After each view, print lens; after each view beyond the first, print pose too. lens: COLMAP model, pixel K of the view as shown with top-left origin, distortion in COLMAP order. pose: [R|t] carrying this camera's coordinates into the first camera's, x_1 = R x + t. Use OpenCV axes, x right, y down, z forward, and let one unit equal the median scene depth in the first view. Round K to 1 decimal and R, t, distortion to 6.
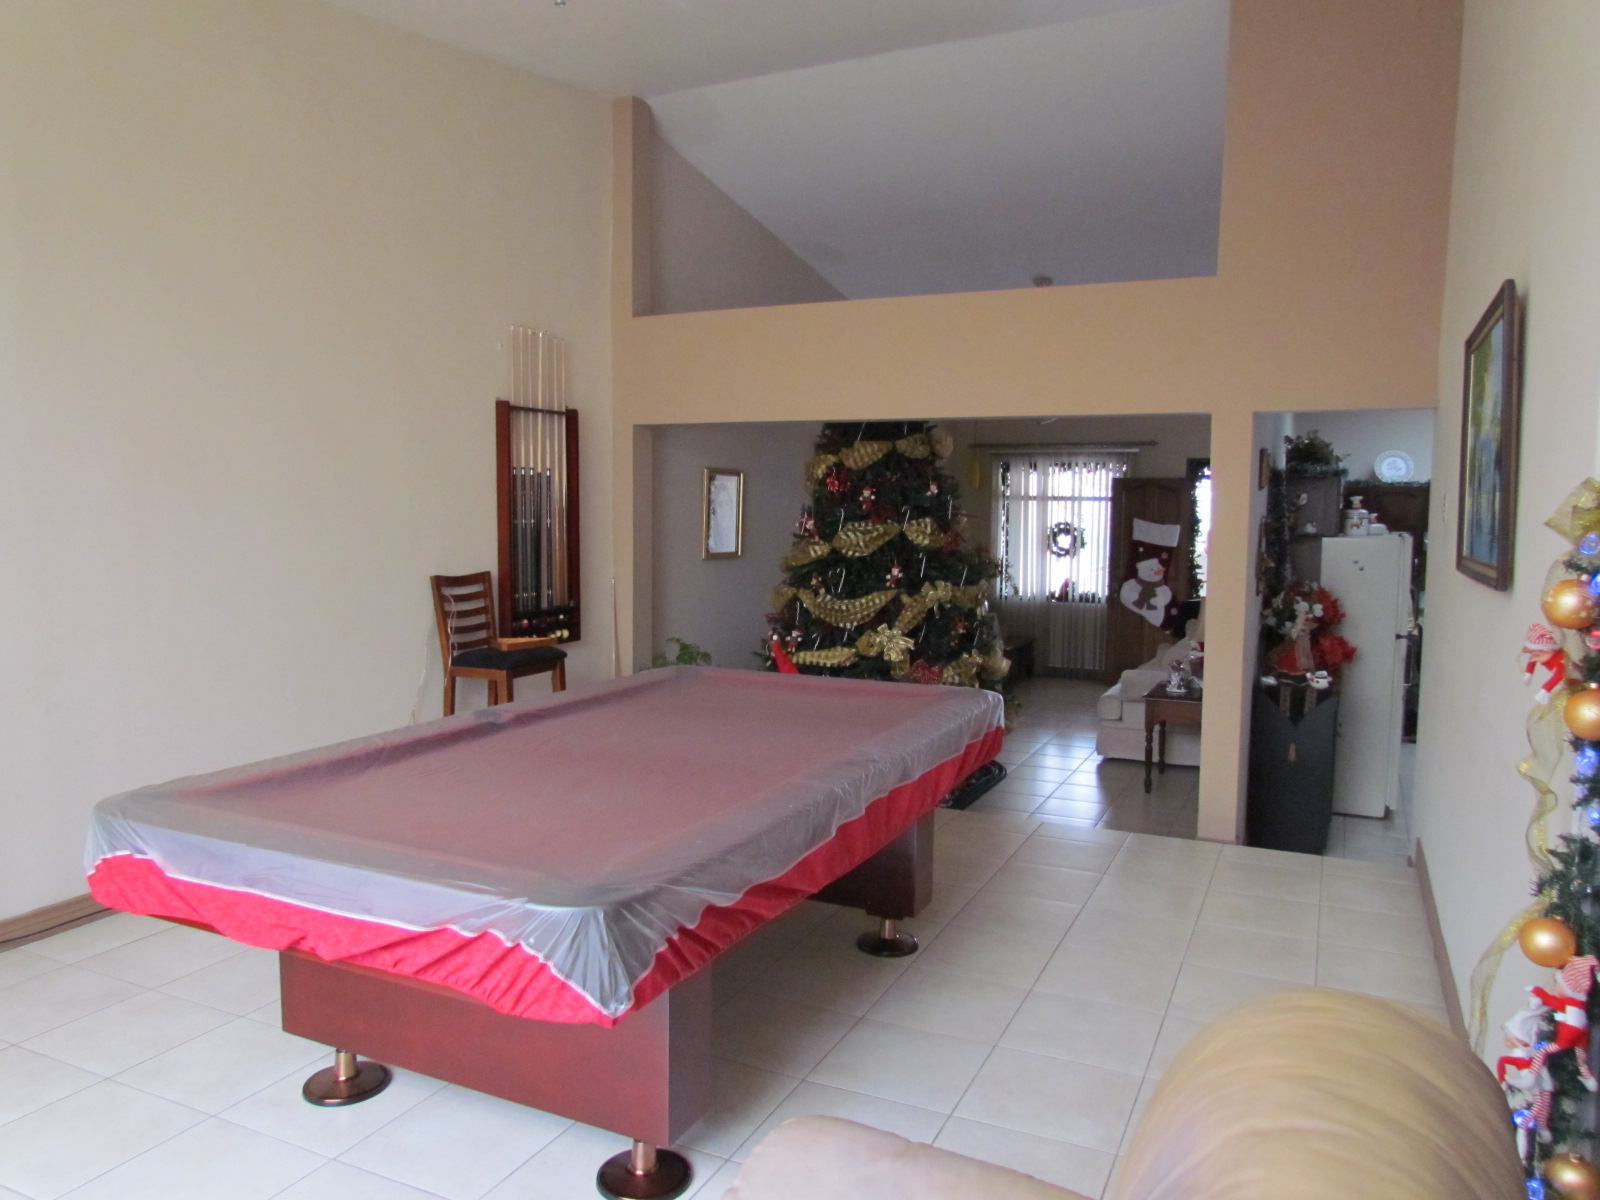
lens RADIAL K [[1142.6, 0, 804.5], [0, 1142.6, 597.7], [0, 0, 1]] dist [-0.038082, 0.020010]
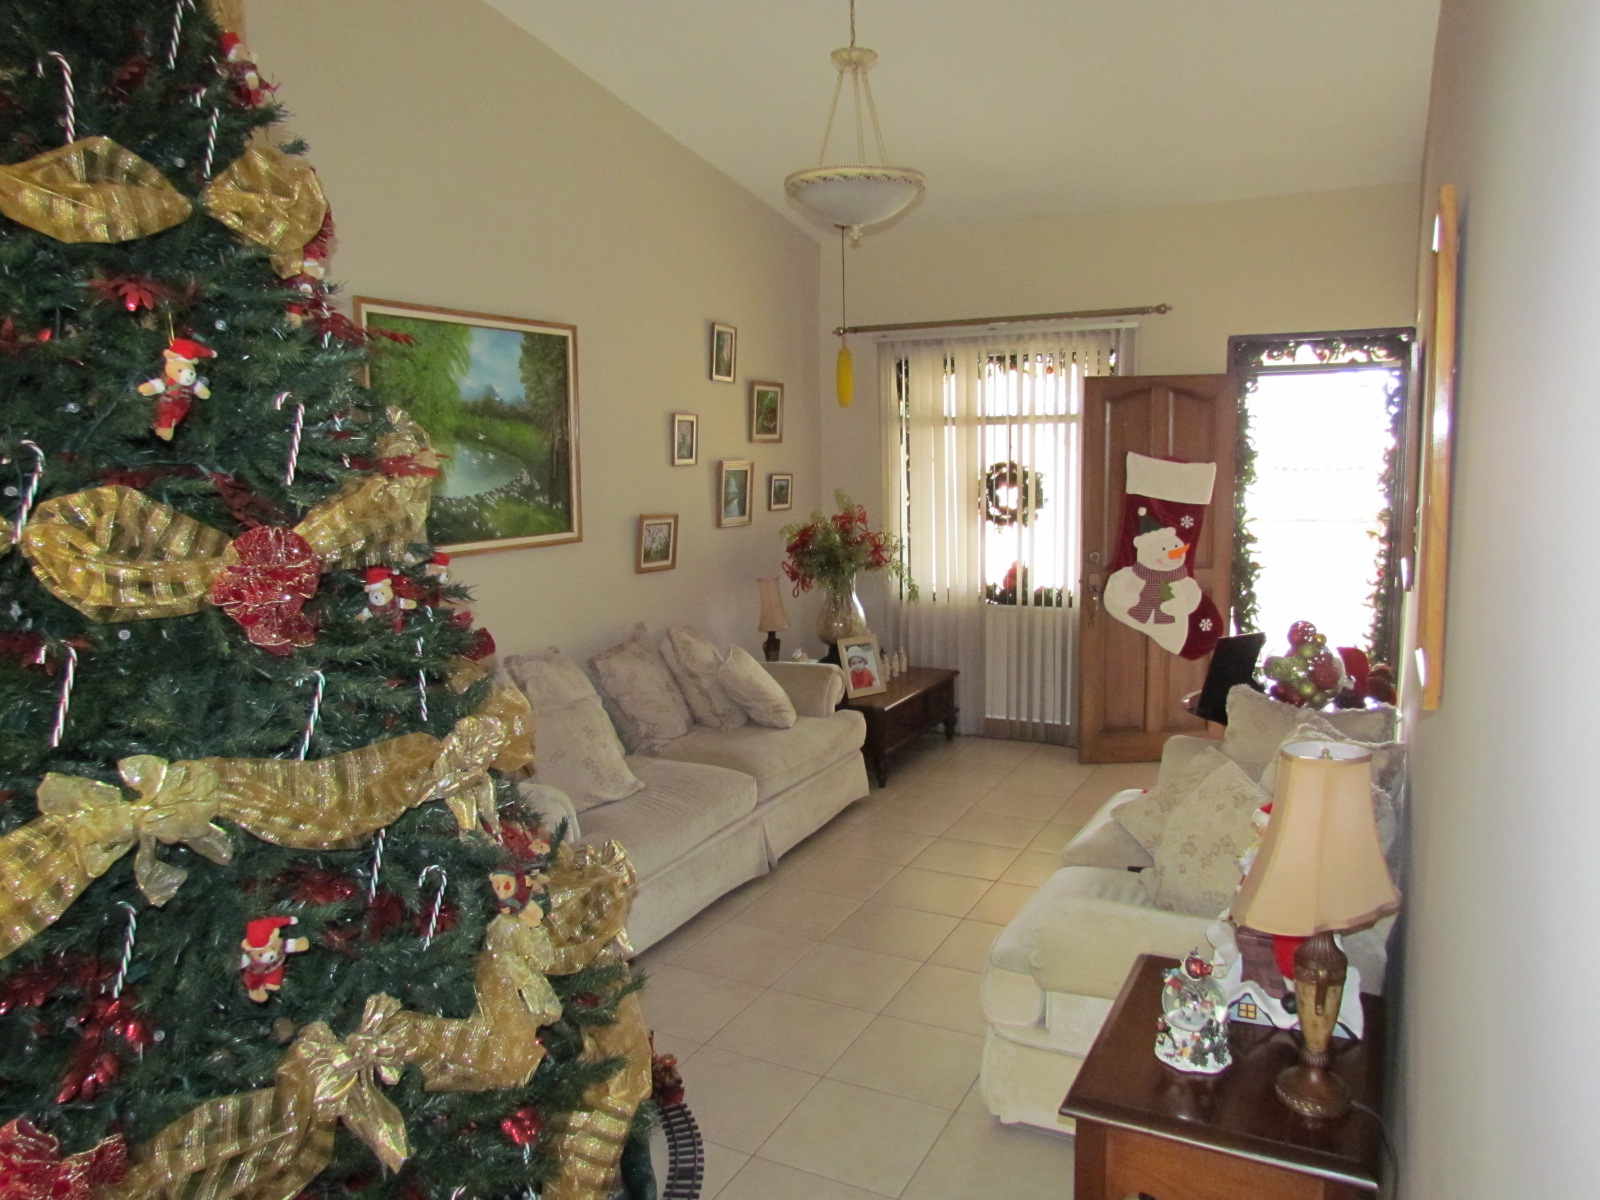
lens RADIAL K [[1142.6, 0, 798.3], [0, 1142.6, 593.1], [0, 0, 1]] dist [-0.038082, 0.020010]
pose [[0.998967, -0.020428, -0.040590, 0.151764], [0.022393, 0.998569, 0.048572, -0.032767], [0.039540, -0.049430, 0.997995, 0.449167]]
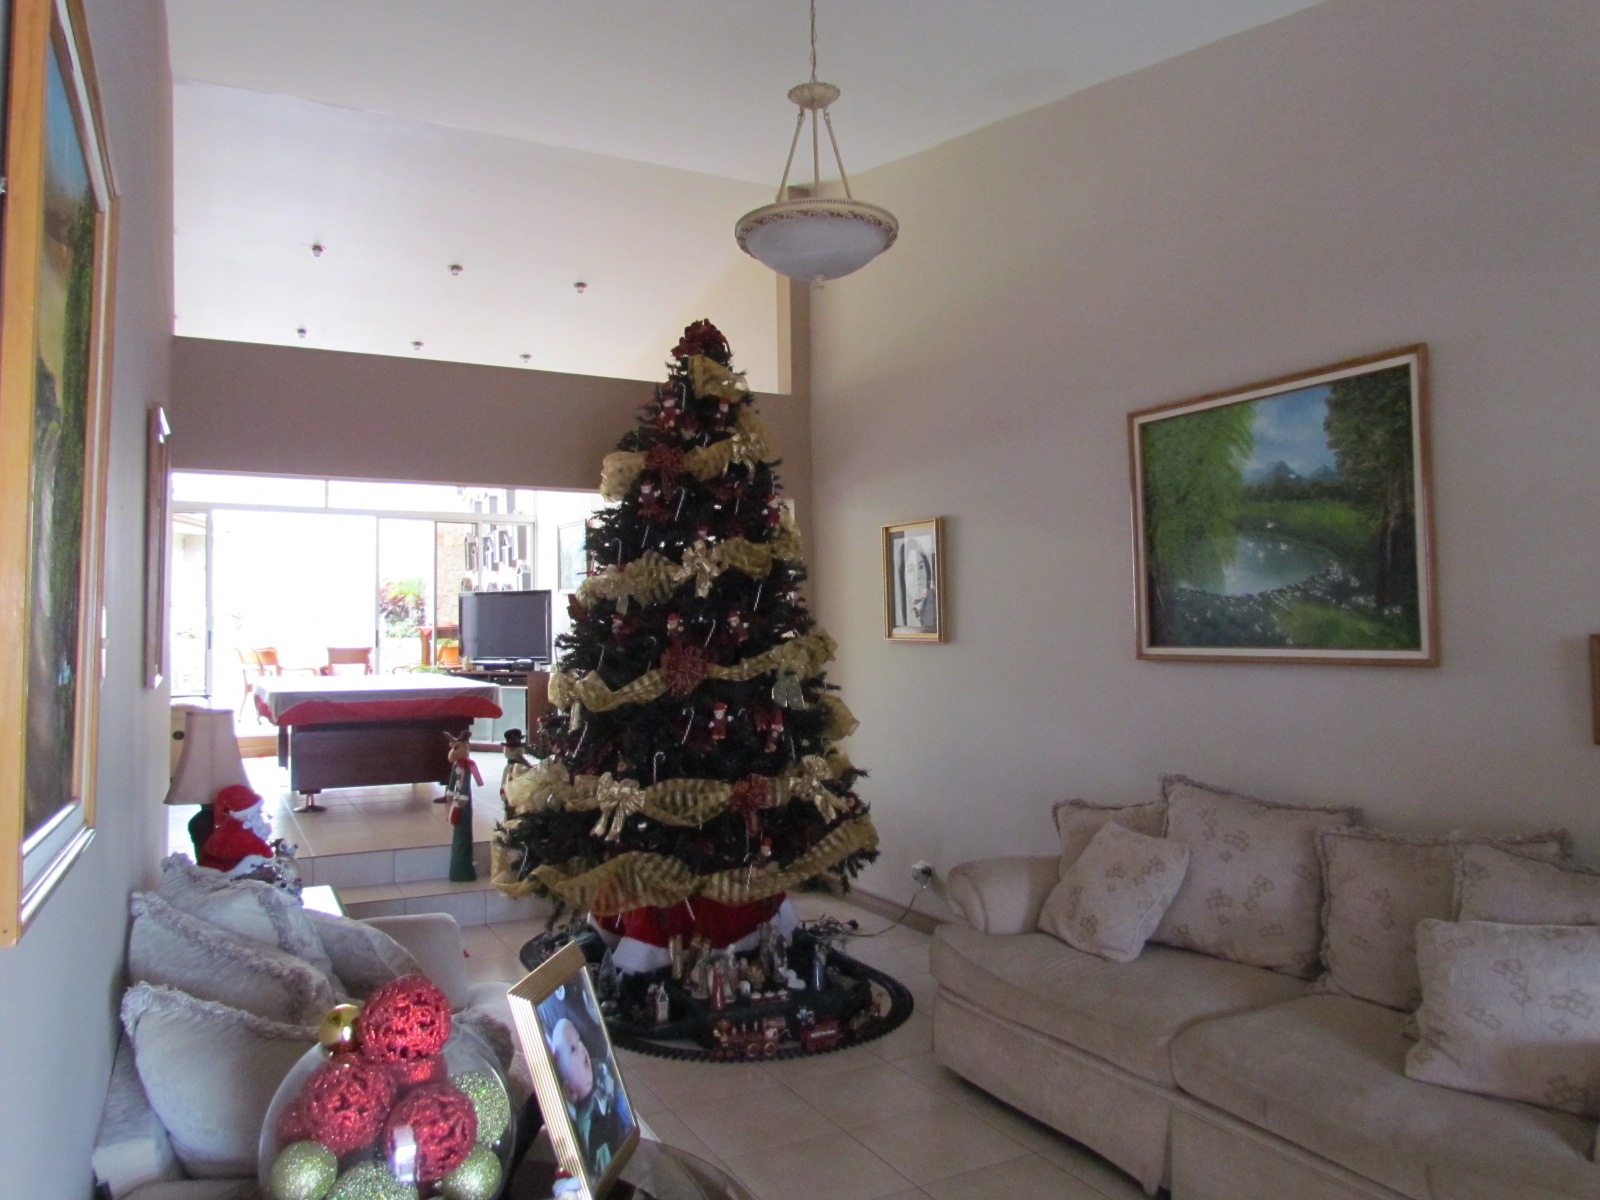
lens RADIAL K [[1142.6, 0, 801.7], [0, 1142.6, 601.5], [0, 0, 1]] dist [-0.038082, 0.020010]
pose [[-0.603662, -0.050404, -0.795646, 0.505130], [-0.081820, 0.996647, -0.001061, -0.038197], [0.793031, 0.064459, -0.605761, 1.224354]]
